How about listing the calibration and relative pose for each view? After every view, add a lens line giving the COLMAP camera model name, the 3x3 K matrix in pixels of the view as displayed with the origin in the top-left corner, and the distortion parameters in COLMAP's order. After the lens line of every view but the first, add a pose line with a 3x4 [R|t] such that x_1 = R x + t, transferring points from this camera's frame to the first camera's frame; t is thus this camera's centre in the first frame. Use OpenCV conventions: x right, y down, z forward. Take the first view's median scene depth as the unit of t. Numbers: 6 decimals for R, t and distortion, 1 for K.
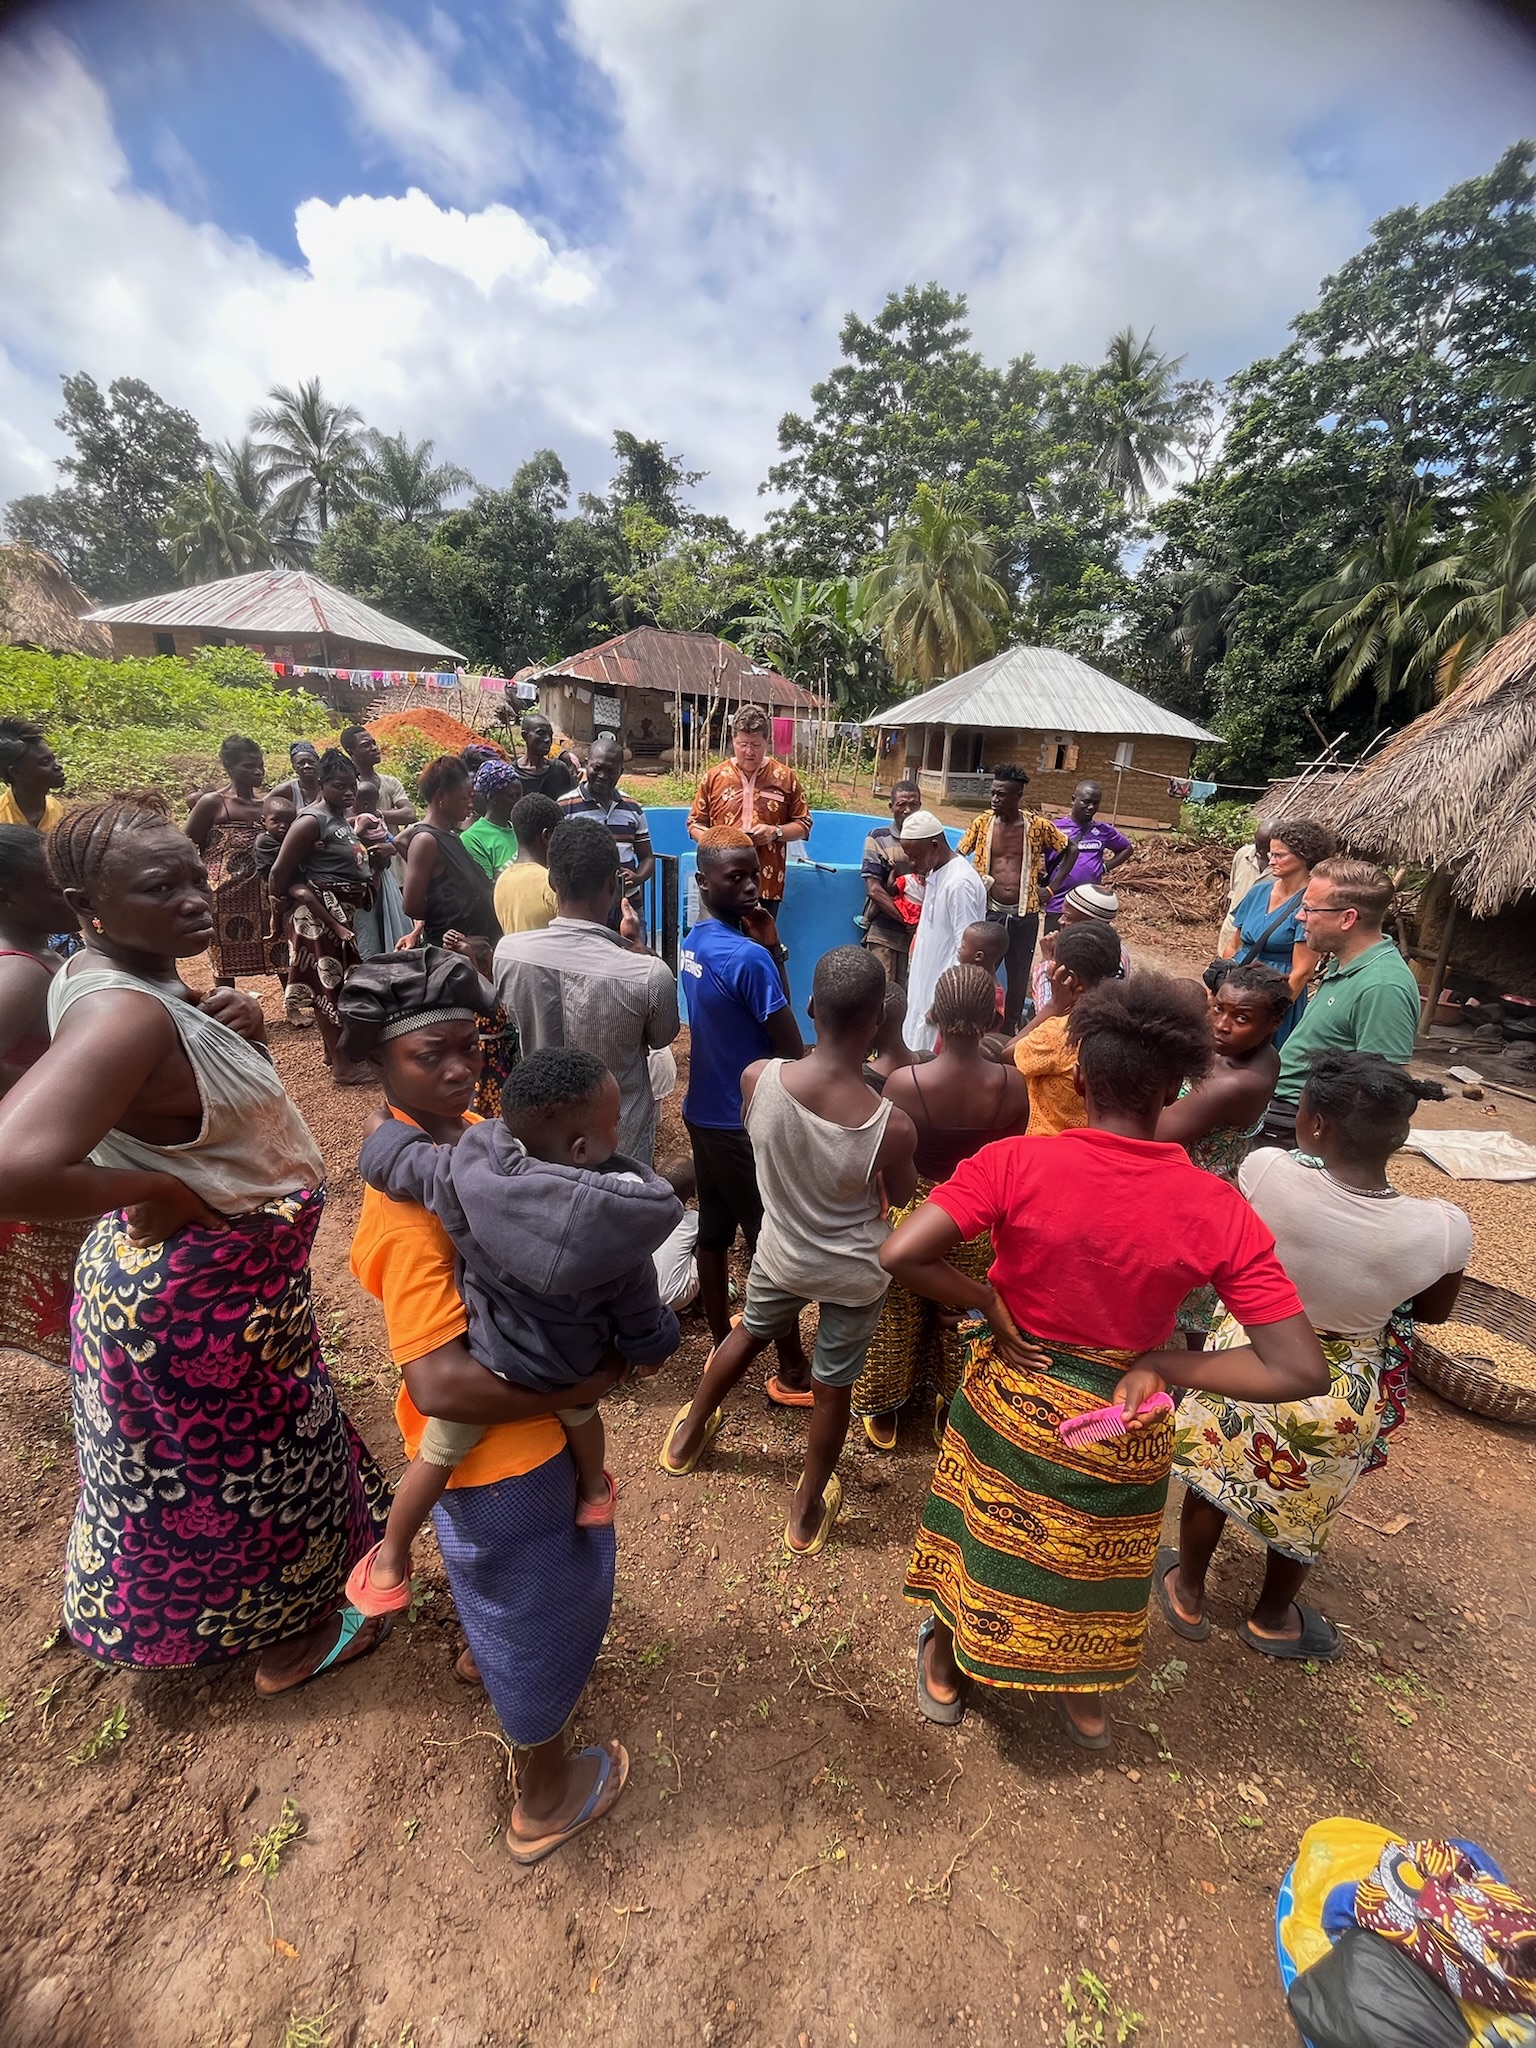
lens RADIAL K [[828.1, 0, 768.0], [0, 828.1, 1024.0], [0, 0, 1]] dist [-0.000630, -0.000306]
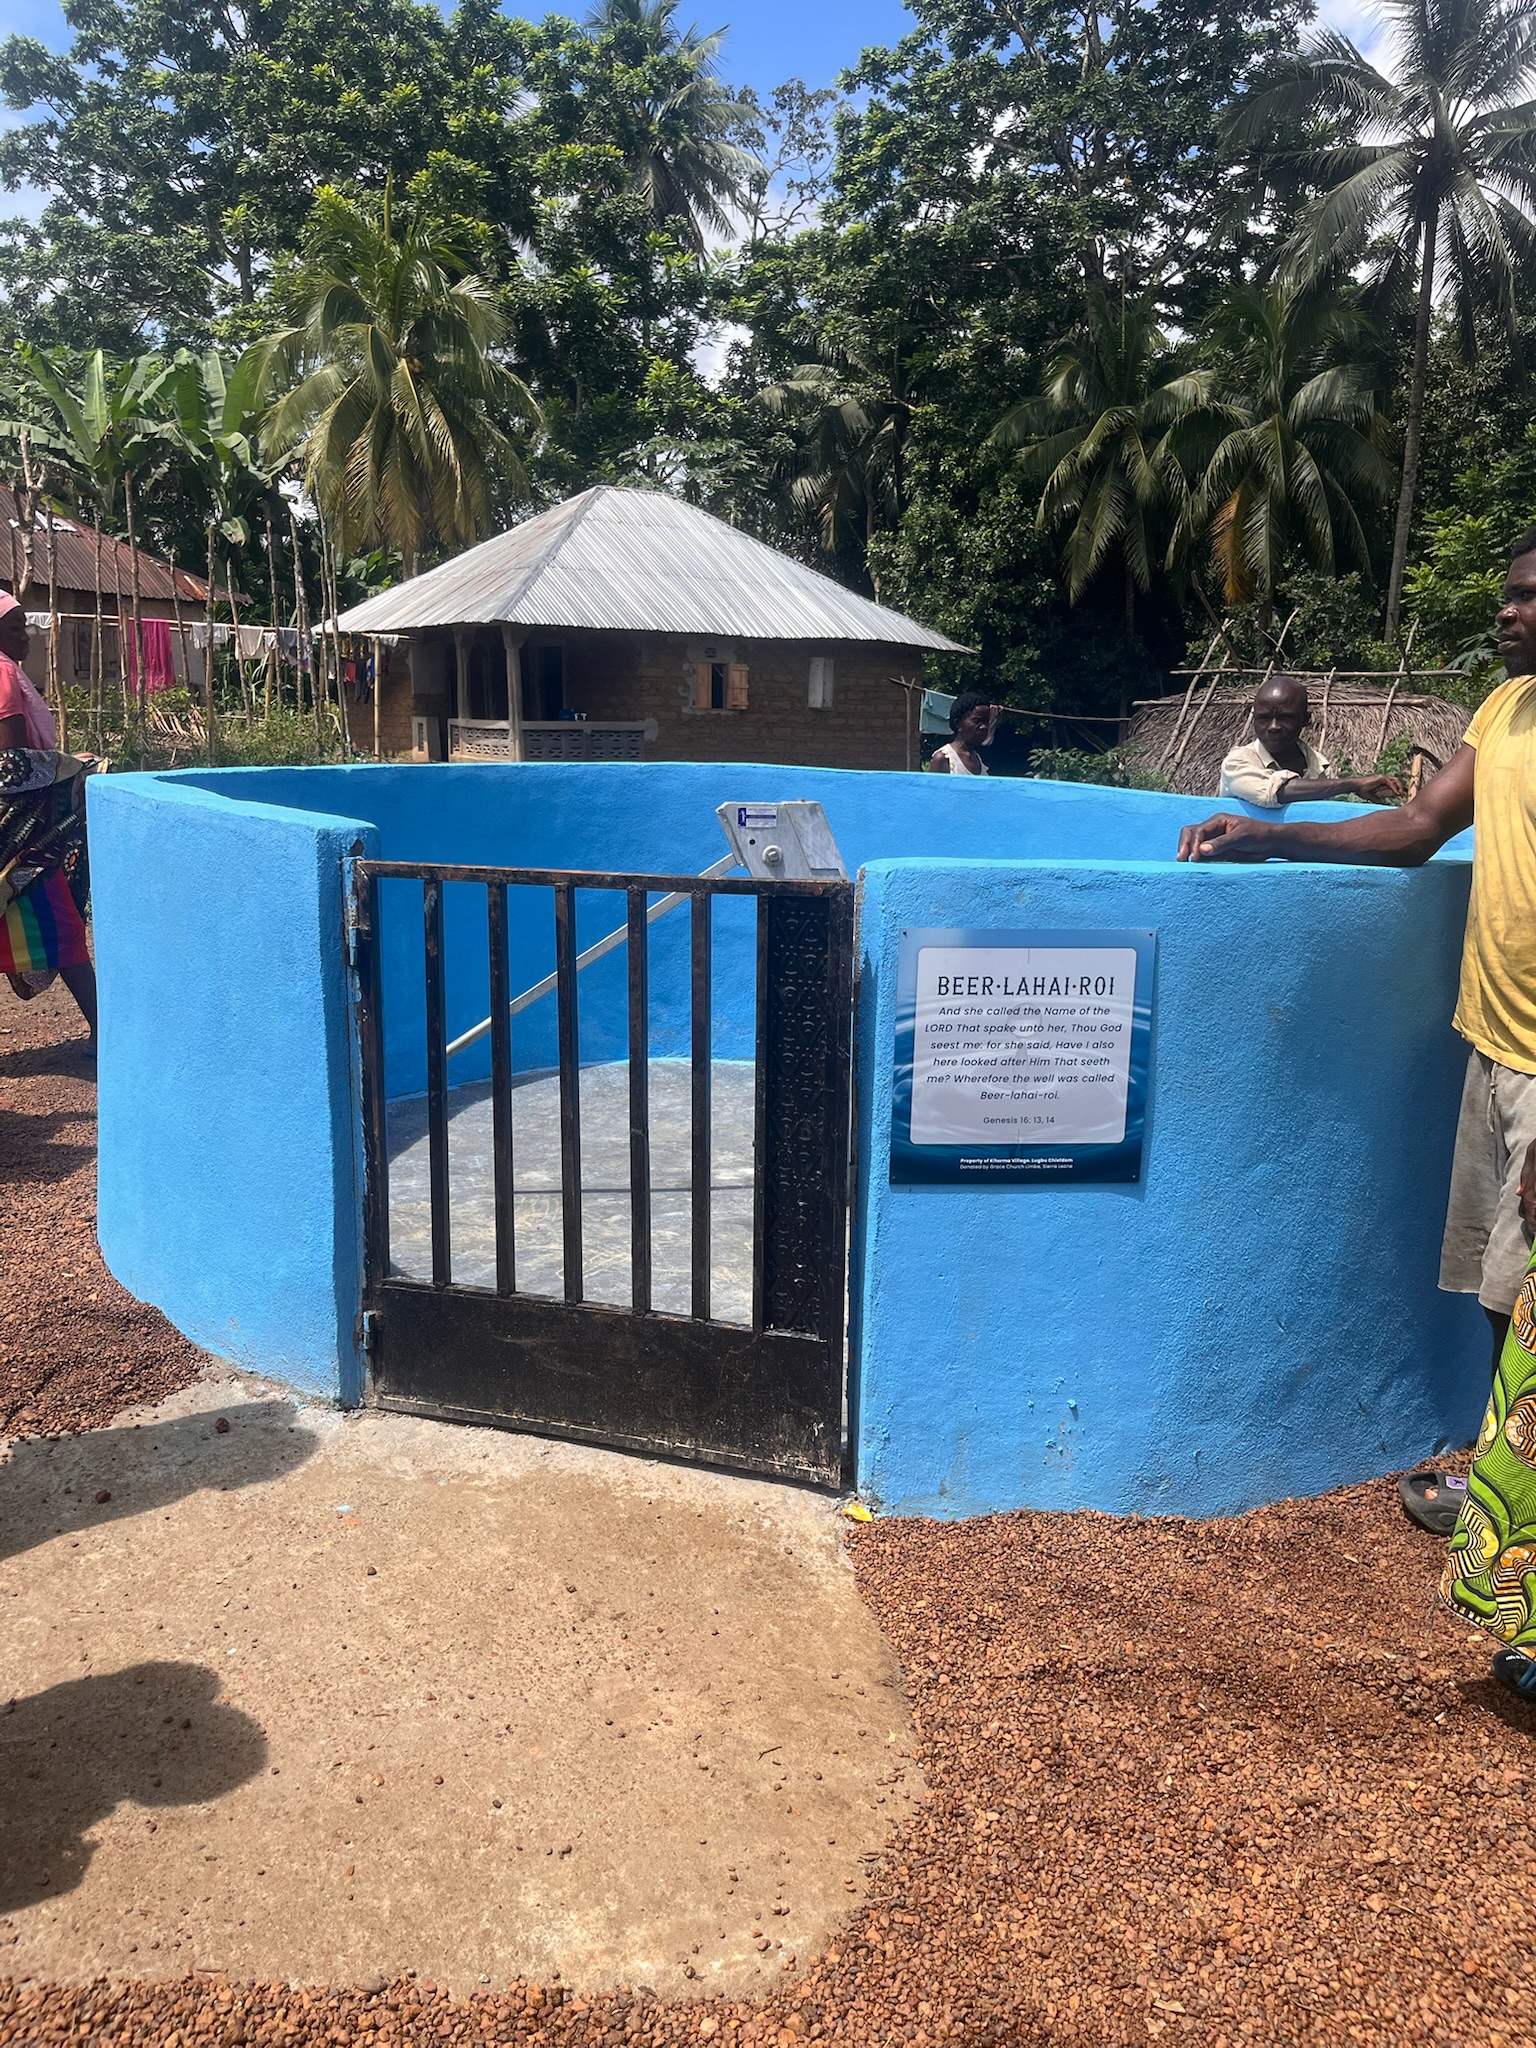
lens RADIAL K [[1527.2, 0, 769.3], [0, 1527.2, 1074.3], [0, 0, 1]] dist [0.052131, -0.087268]
pose [[0.896691, -0.132513, 0.422356, -0.050499], [0.166622, 0.985007, -0.044707, -0.018680], [-0.410099, 0.110463, 0.905327, 0.087090]]
